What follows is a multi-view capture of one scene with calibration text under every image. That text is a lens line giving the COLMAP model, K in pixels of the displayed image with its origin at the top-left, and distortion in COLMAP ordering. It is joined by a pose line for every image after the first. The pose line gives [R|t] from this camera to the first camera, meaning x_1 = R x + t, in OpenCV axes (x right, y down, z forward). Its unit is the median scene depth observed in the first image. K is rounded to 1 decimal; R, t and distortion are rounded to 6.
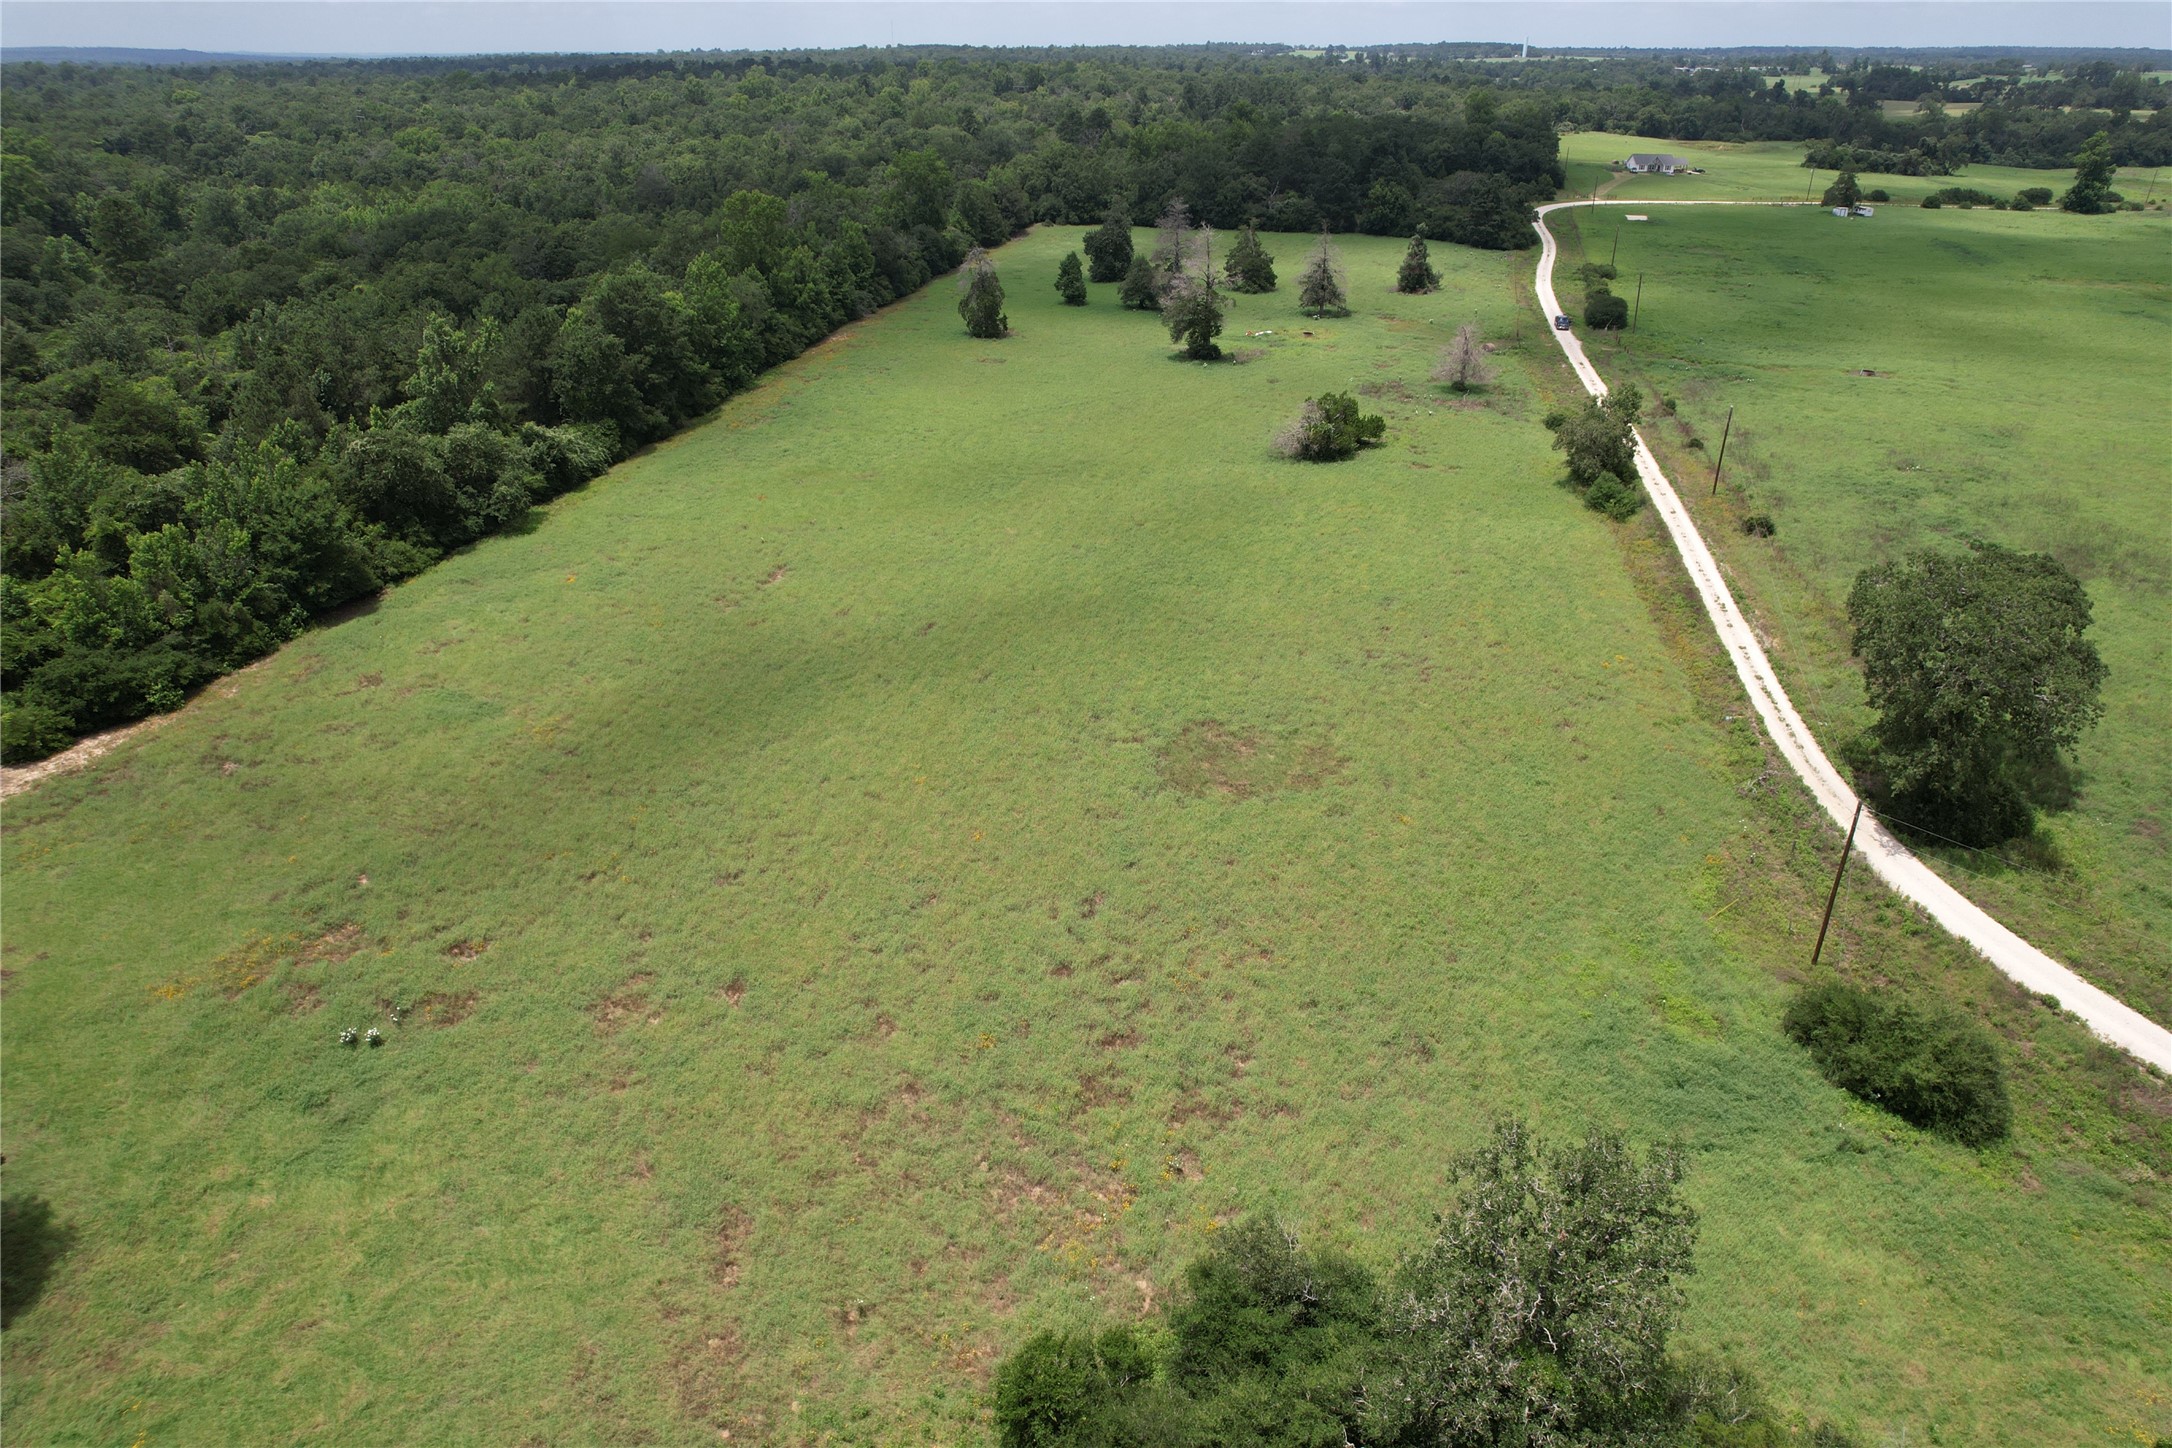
lens RADIAL K [[1386.6, 0, 1094.8], [0, 1386.6, 717.7], [0, 0, 1]] dist [-0.075449, 0.066896]
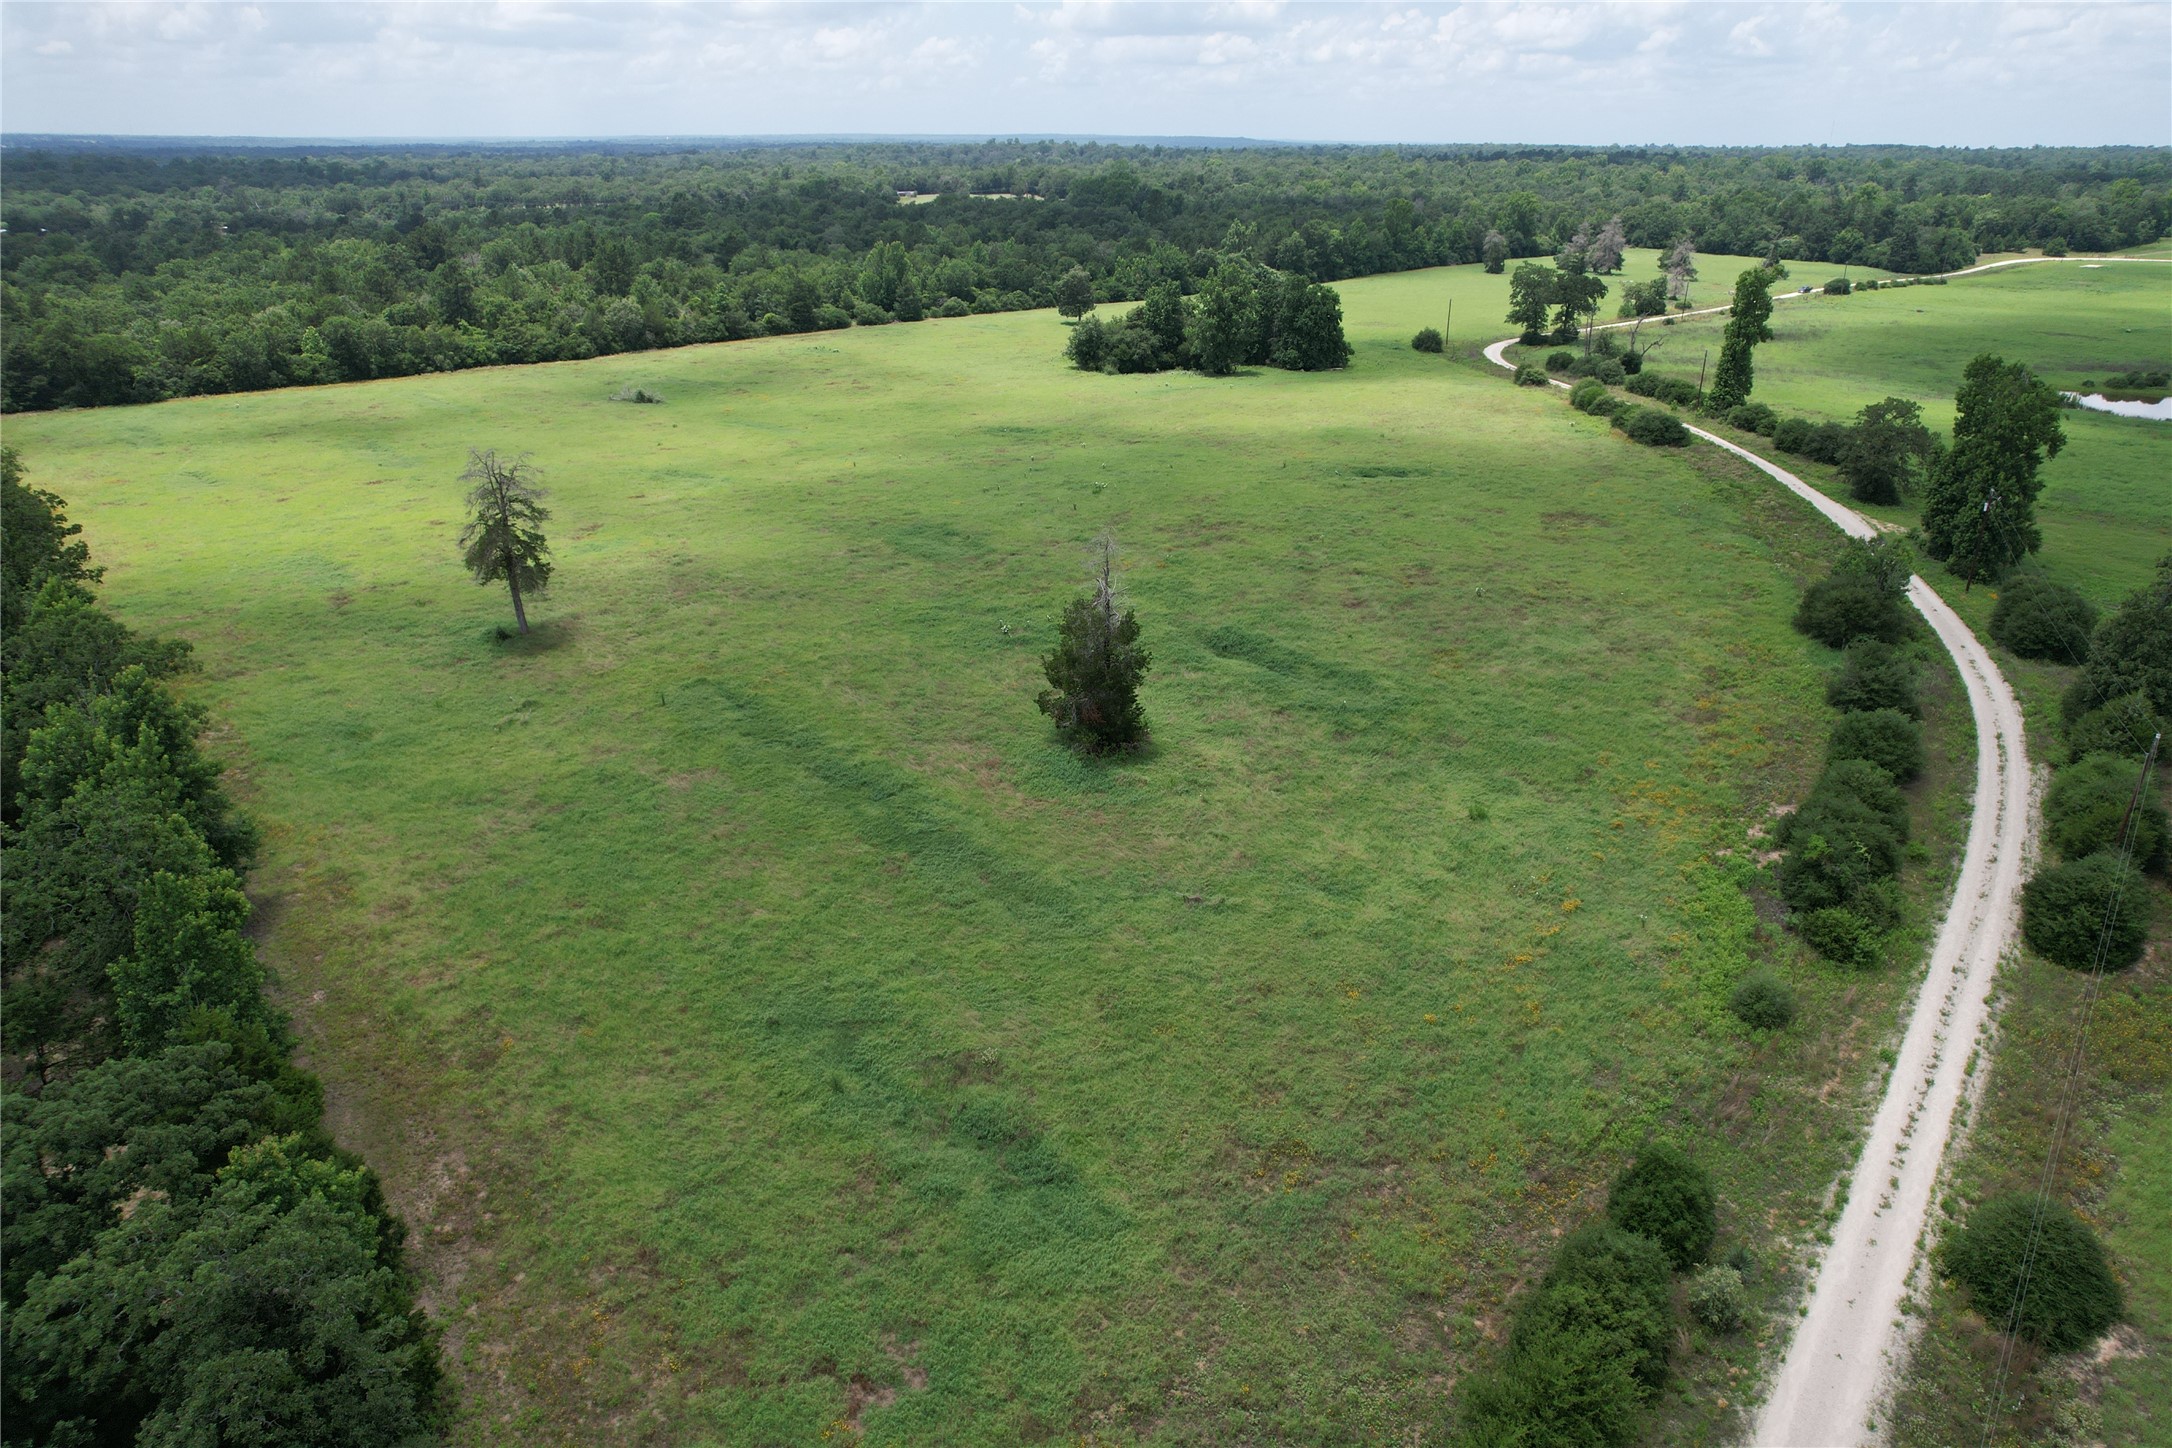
lens RADIAL K [[1386.6, 0, 1094.8], [0, 1386.6, 717.7], [0, 0, 1]] dist [-0.075449, 0.066896]
pose [[0.801108, 0.238366, -0.549006, 0.624725], [-0.269729, 0.962628, 0.024363, 0.406426], [0.534296, 0.128565, 0.835463, -0.811446]]
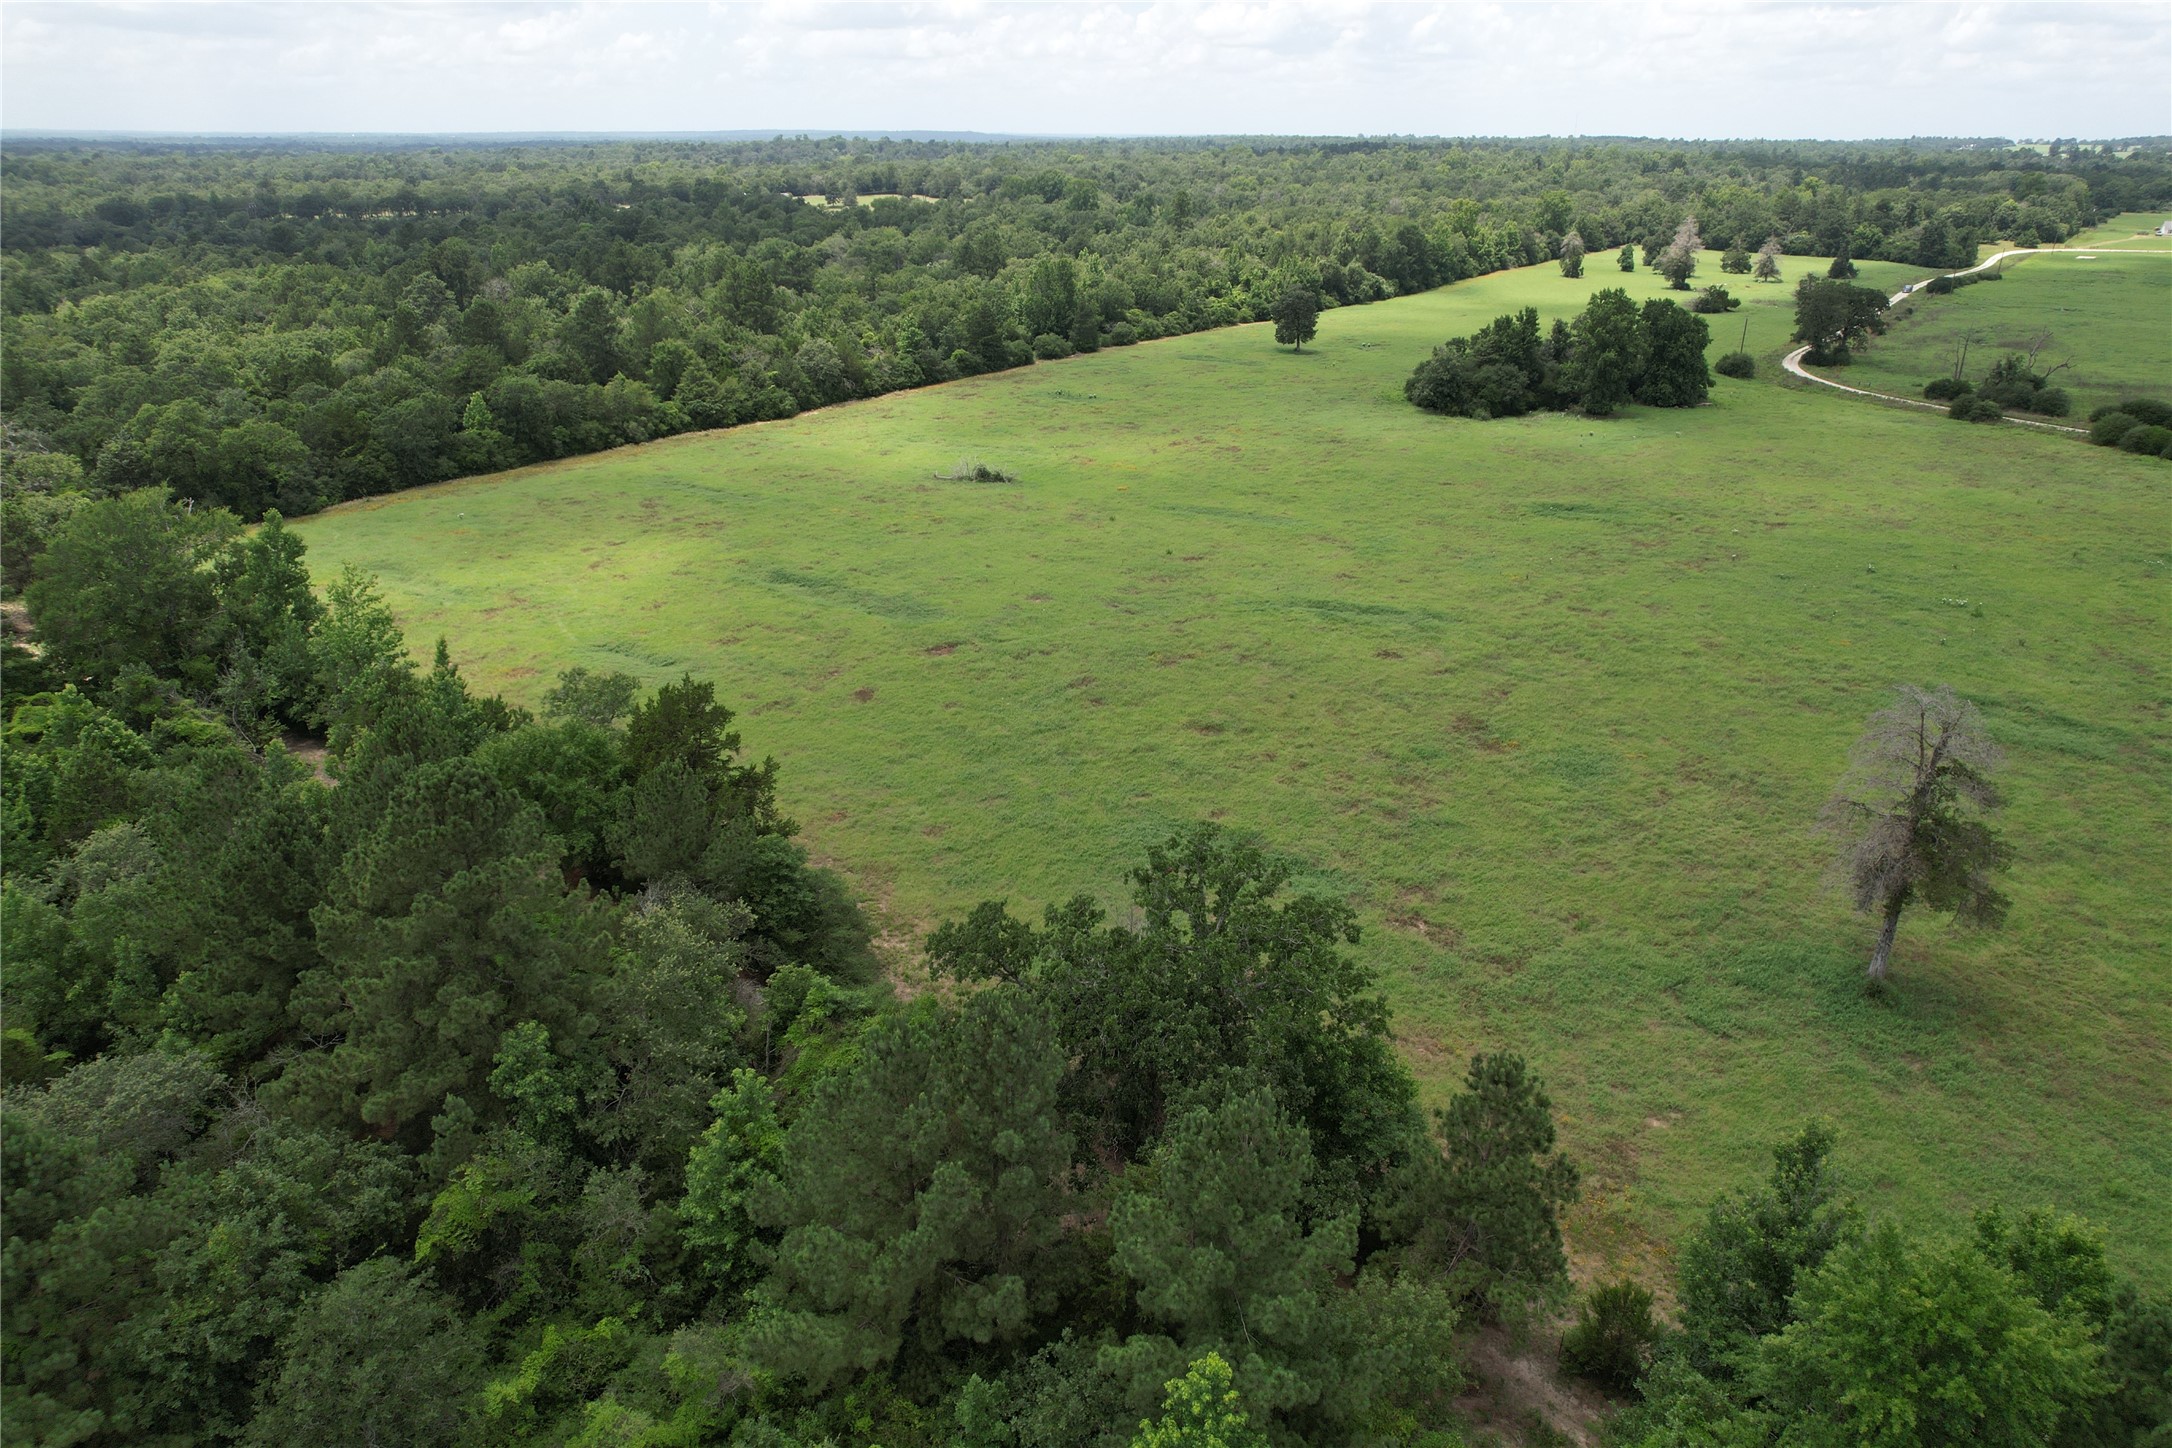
lens RADIAL K [[1386.6, 0, 1094.8], [0, 1386.6, 717.7], [0, 0, 1]] dist [-0.075449, 0.066896]
pose [[0.901111, 0.174216, -0.397049, 0.164998], [-0.195511, 0.980609, -0.013447, 0.426244], [0.387008, 0.089745, 0.917699, -0.853853]]
